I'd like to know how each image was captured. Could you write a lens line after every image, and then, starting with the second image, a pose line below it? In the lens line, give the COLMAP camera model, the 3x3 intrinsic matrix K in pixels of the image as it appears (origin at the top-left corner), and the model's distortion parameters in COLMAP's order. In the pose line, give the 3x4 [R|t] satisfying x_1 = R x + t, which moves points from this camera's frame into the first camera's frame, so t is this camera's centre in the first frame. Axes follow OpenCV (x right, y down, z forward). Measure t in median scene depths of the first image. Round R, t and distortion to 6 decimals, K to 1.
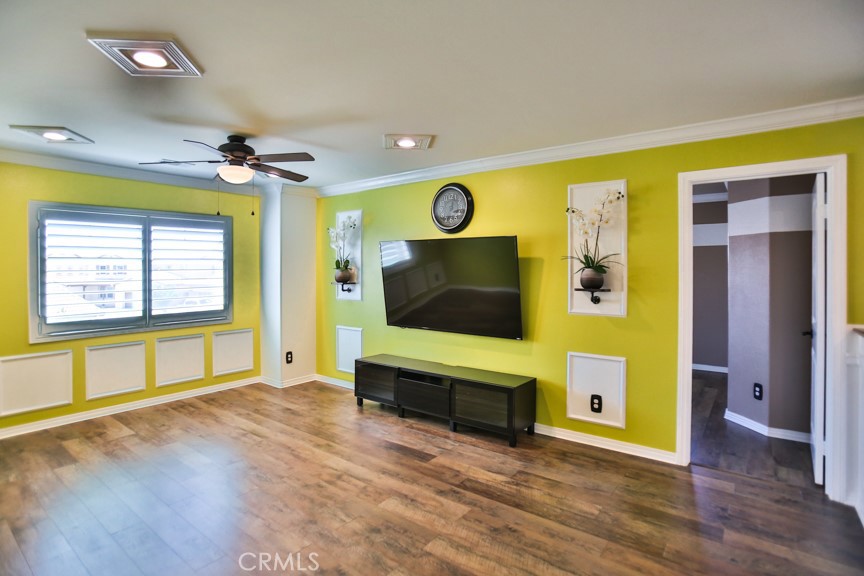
lens RADIAL K [[438.8, 0, 439.8], [0, 438.8, 271.8], [0, 0, 1]] dist [-0.079400, 0.035859]
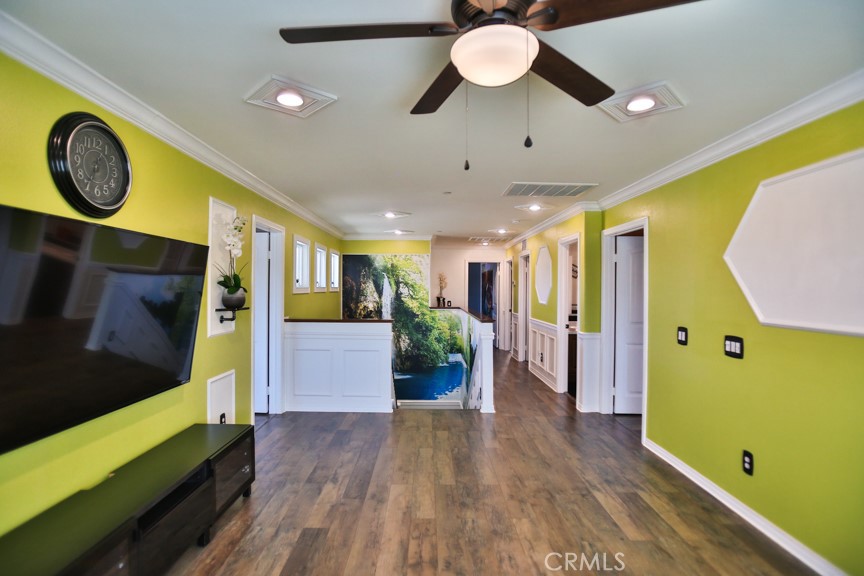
lens RADIAL K [[434.1, 0, 426.8], [0, 434.1, 284.2], [0, 0, 1]] dist [-0.079727, 0.037714]
pose [[-0.590518, 0.002080, 0.807022, -0.724540], [-0.000714, 0.999995, -0.003100, -0.013704], [-0.807024, -0.002407, -0.590513, 1.220745]]
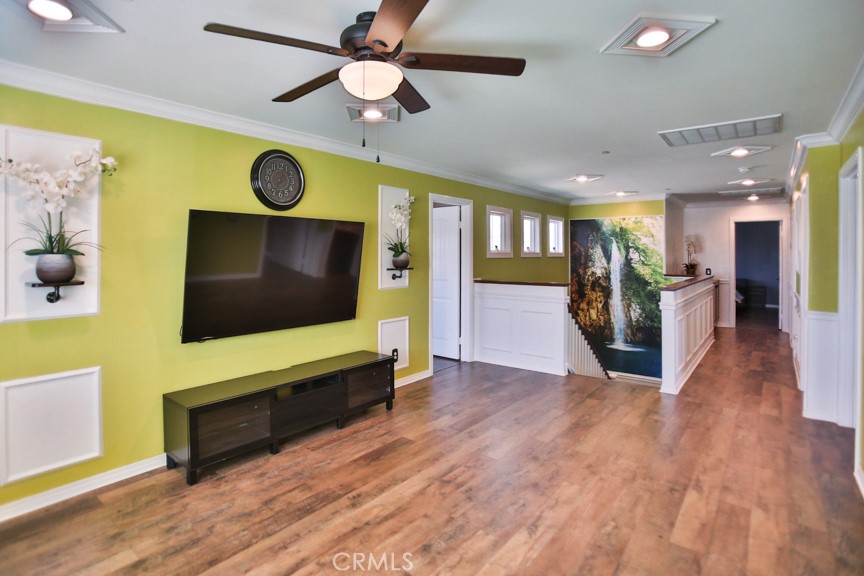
lens RADIAL K [[442.0, 0, 430.9], [0, 442.0, 251.7], [0, 0, 1]] dist [-0.059437, 0.023878]
pose [[0.038861, 0.001504, 0.999243, -0.992201], [0.005101, 0.999986, -0.001703, -0.008613], [-0.999232, 0.005163, 0.038853, 0.851694]]
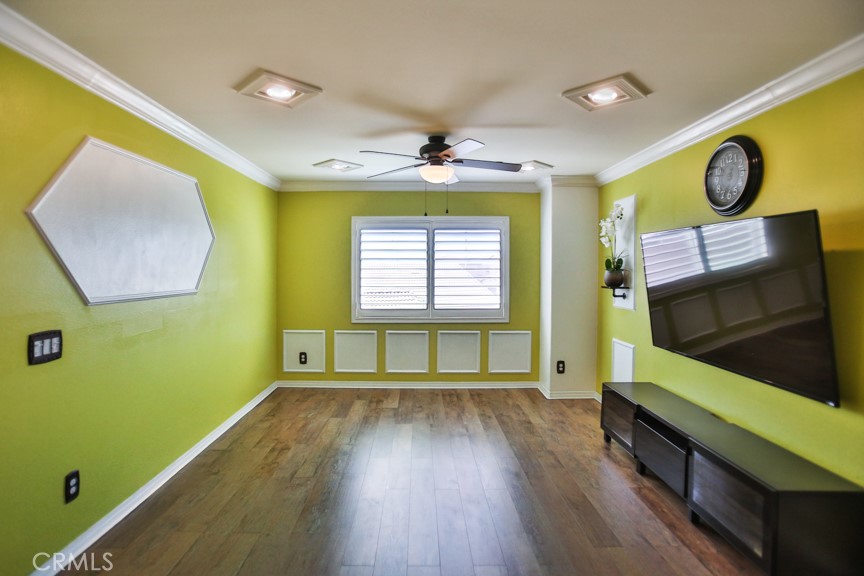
lens RADIAL K [[453.1, 0, 429.5], [0, 453.1, 278.1], [0, 0, 1]] dist [-0.081914, 0.041854]
pose [[0.610661, 0.022616, -0.791569, 0.333976], [-0.012170, 0.999742, 0.019175, -0.004103], [0.791799, -0.002076, 0.610779, 0.322657]]
